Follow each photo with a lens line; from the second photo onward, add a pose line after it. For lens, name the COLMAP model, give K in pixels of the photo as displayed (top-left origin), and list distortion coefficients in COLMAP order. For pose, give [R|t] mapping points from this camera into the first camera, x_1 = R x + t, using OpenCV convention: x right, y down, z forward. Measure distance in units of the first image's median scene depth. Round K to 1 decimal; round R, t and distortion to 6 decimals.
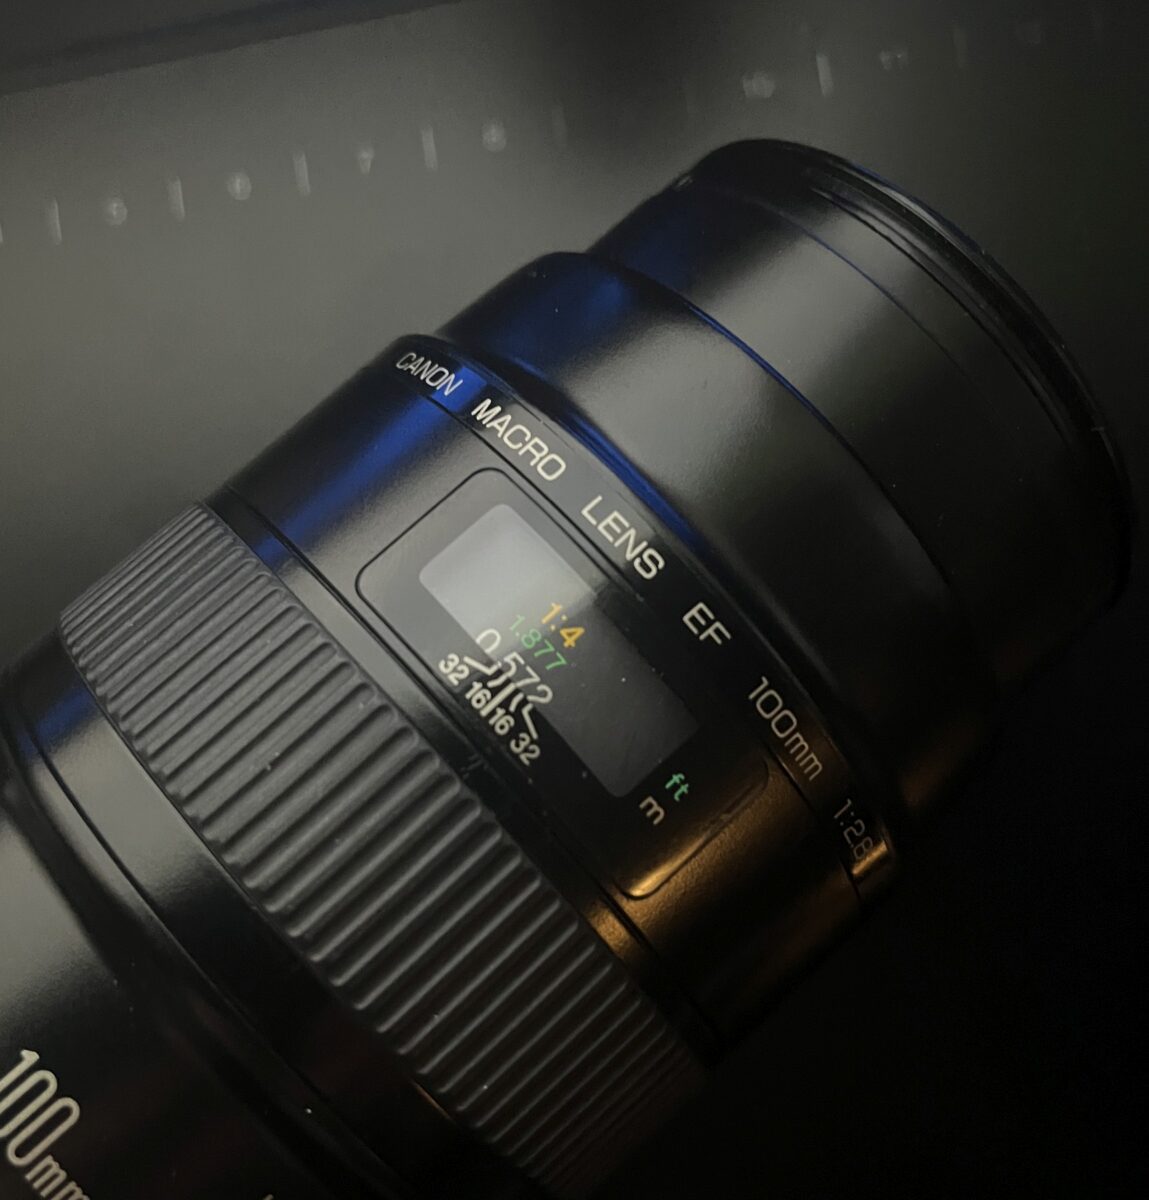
lens RADIAL K [[1039.3, 0, 578.4], [0, 1039.3, 601.3], [0, 0, 1]] dist [0.012384, -0.034942]
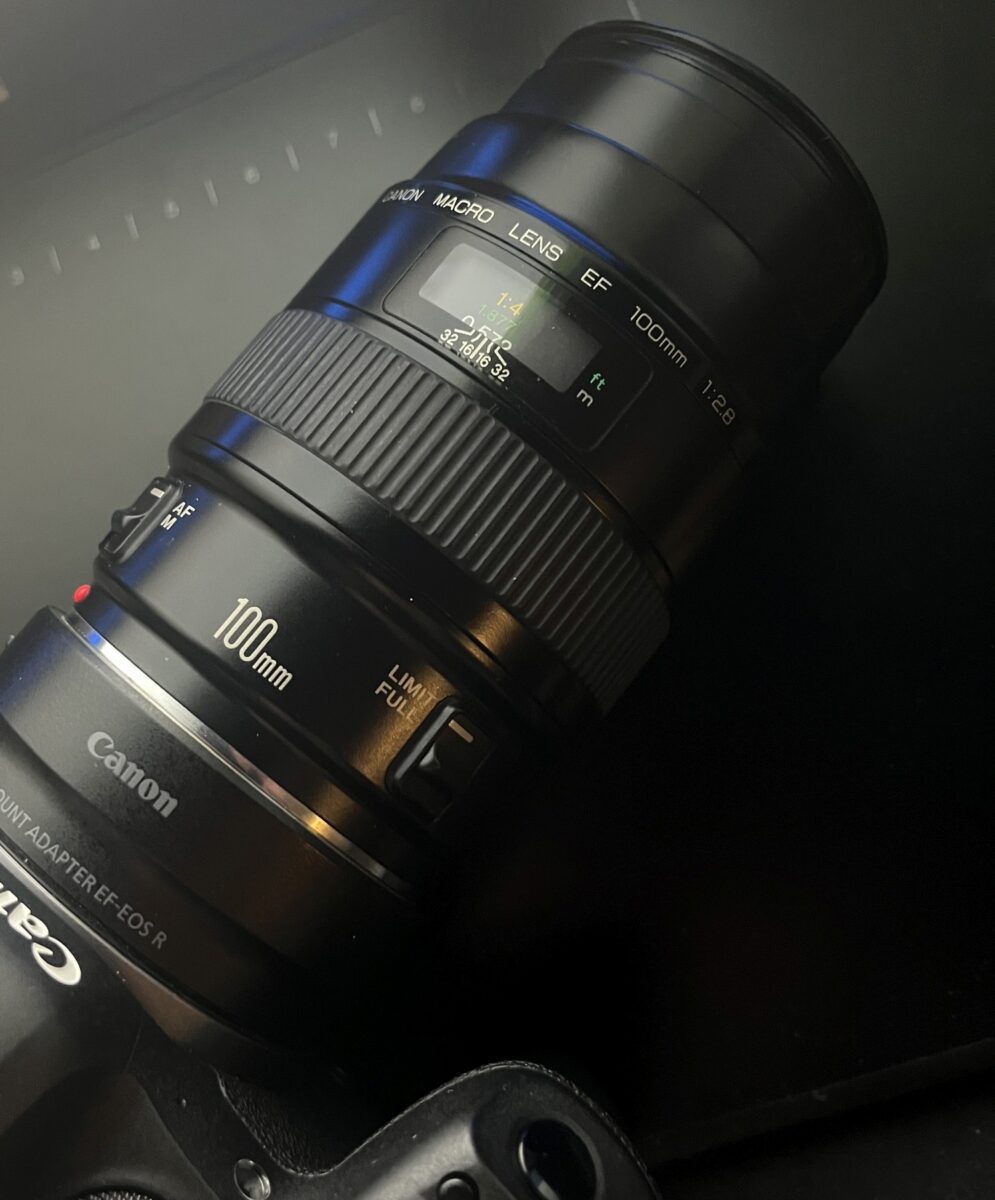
lens RADIAL K [[1000.5, 0, 492.9], [0, 1000.5, 601.3], [0, 0, 1]] dist [0.003468, 0.027138]
pose [[0.979104, -0.189701, -0.073273, -0.015222], [0.183823, 0.979693, -0.080065, 0.612268], [0.086973, 0.064923, 0.994093, -0.544240]]
